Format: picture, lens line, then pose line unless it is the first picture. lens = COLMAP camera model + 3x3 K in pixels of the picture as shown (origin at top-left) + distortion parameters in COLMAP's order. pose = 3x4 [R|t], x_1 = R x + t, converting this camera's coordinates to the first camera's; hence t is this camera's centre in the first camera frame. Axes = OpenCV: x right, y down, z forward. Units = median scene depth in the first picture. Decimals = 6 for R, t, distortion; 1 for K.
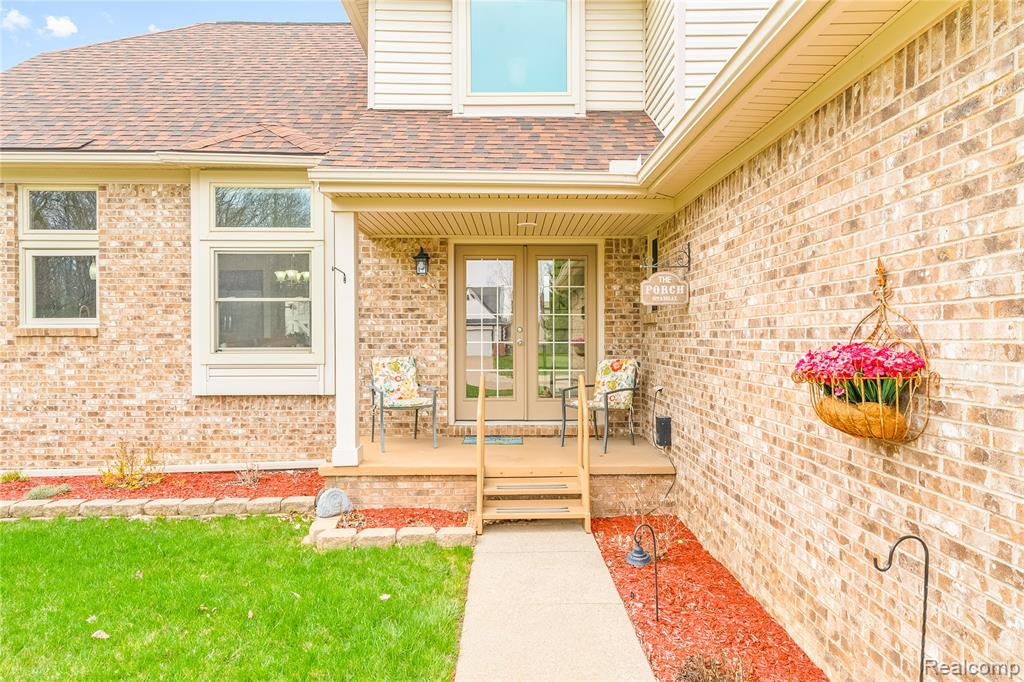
lens RADIAL K [[621.4, 0, 515.0], [0, 621.4, 347.2], [0, 0, 1]] dist [-0.004010, -0.000115]
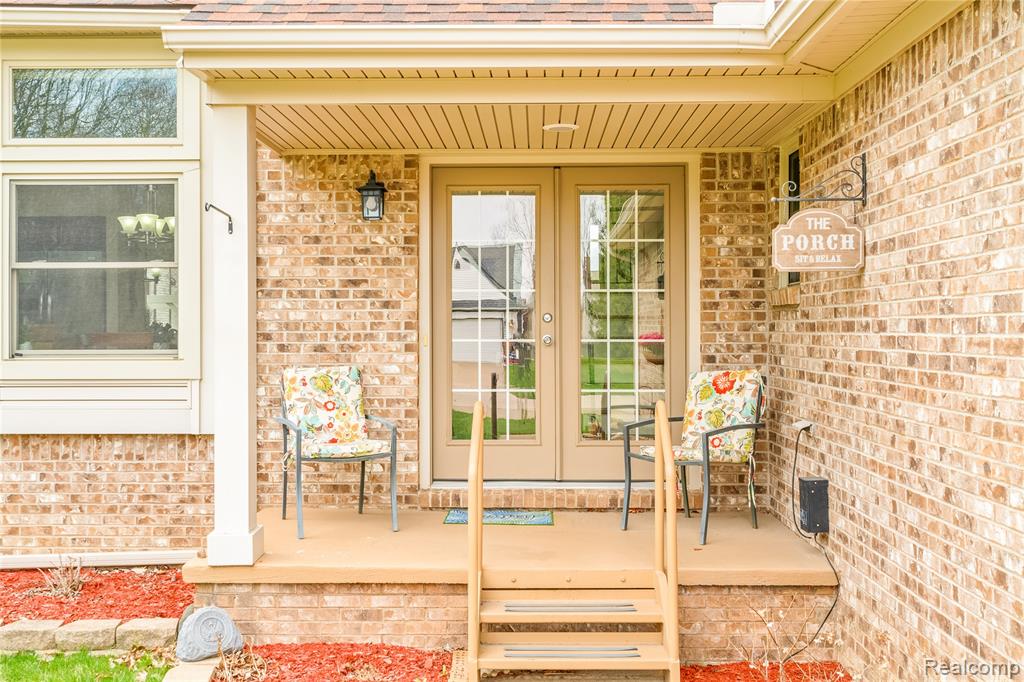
lens RADIAL K [[1013.9, 0, 505.6], [0, 1013.9, 335.2], [0, 0, 1]] dist [0.009689, 0.000000]
pose [[0.999411, -0.000850, -0.034312, 0.001547], [0.000447, 0.999931, -0.011749, -0.001936], [0.034320, 0.011726, 0.999342, 0.100986]]
